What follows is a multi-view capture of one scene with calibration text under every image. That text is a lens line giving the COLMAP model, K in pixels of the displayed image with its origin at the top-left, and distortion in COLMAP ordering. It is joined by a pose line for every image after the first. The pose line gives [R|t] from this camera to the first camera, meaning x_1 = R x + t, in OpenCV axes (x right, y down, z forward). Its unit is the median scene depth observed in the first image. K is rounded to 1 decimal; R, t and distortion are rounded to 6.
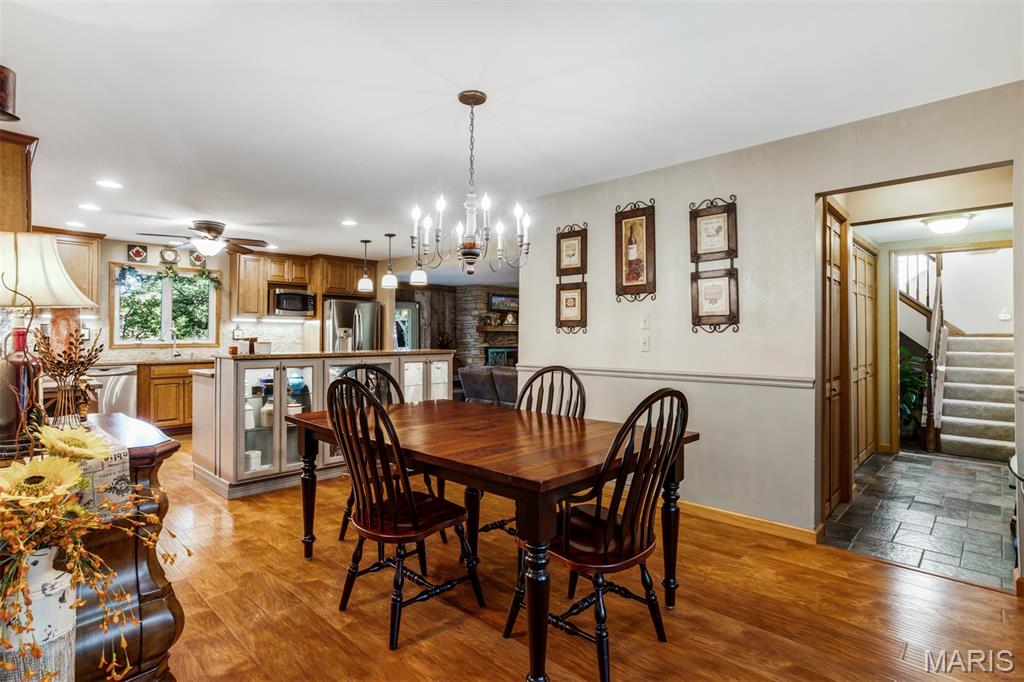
lens RADIAL K [[515.9, 0, 488.3], [0, 515.9, 342.3], [0, 0, 1]] dist [-0.005000, -0.000988]
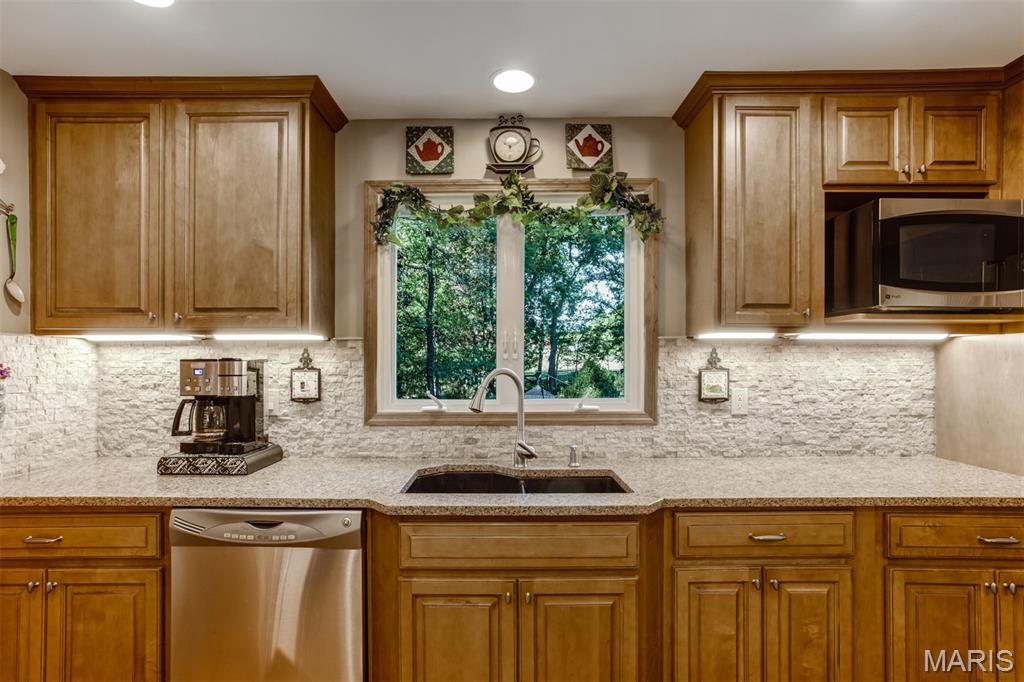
lens RADIAL K [[501.1, 0, 484.1], [0, 501.1, 339.6], [0, 0, 1]] dist [0.000728, 0.000112]
pose [[0.678771, -0.028392, -0.733801, -0.396160], [-0.009006, 0.998855, -0.046978, -0.029104], [0.734295, 0.038496, 0.677738, 0.769018]]
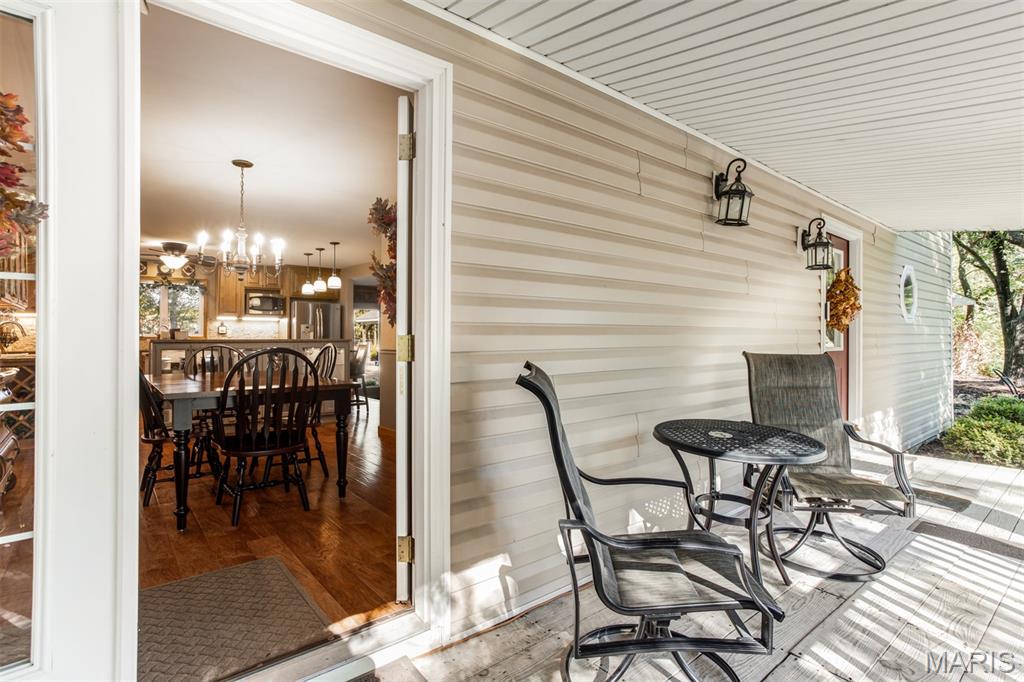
lens RADIAL K [[501.1, 0, 484.1], [0, 501.1, 339.6], [0, 0, 1]] dist [0.000728, 0.000112]
pose [[0.991443, -0.001834, -0.130526, 0.336282], [0.000625, 0.999957, -0.009305, 0.021980], [0.130537, 0.009144, 0.991401, -0.140144]]
